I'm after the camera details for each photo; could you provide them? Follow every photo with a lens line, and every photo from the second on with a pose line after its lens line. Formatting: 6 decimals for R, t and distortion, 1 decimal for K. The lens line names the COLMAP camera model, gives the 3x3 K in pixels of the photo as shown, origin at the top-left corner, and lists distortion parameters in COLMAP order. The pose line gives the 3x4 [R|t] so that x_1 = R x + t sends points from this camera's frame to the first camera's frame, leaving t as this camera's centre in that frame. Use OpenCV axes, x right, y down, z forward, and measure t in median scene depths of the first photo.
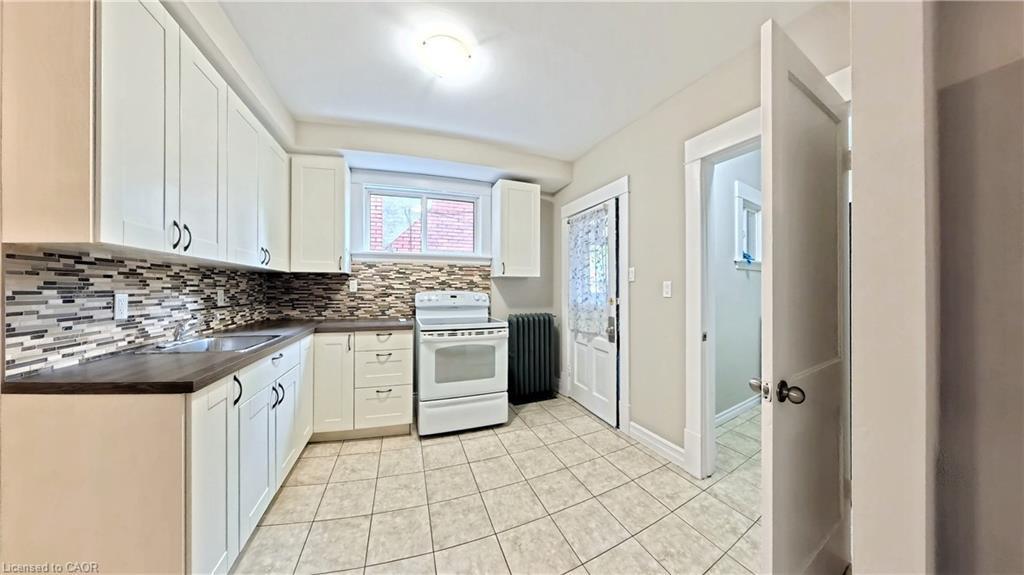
lens RADIAL K [[436.8, 0, 512.0], [0, 436.8, 287.5], [0, 0, 1]] dist [-0.000494, 0.000155]
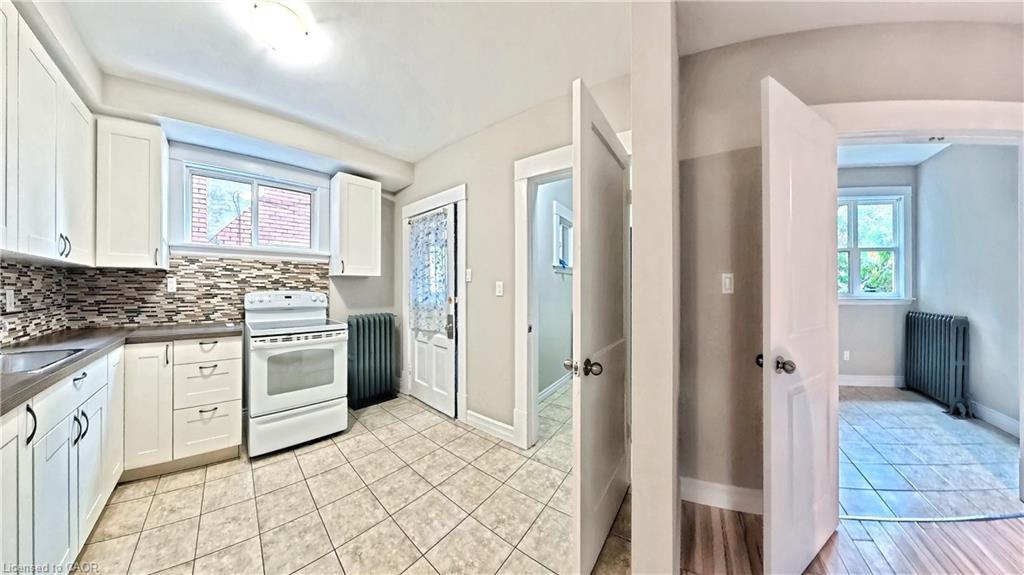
lens RADIAL K [[529.9, 0, 512.0], [0, 529.9, 287.5], [0, 0, 1]] dist [-0.000425, 0.000122]
pose [[0.840706, 0.001021, 0.541491, -0.356827], [-0.002005, 0.999997, 0.001227, -0.001137], [-0.541488, -0.002118, 0.840706, -0.173012]]
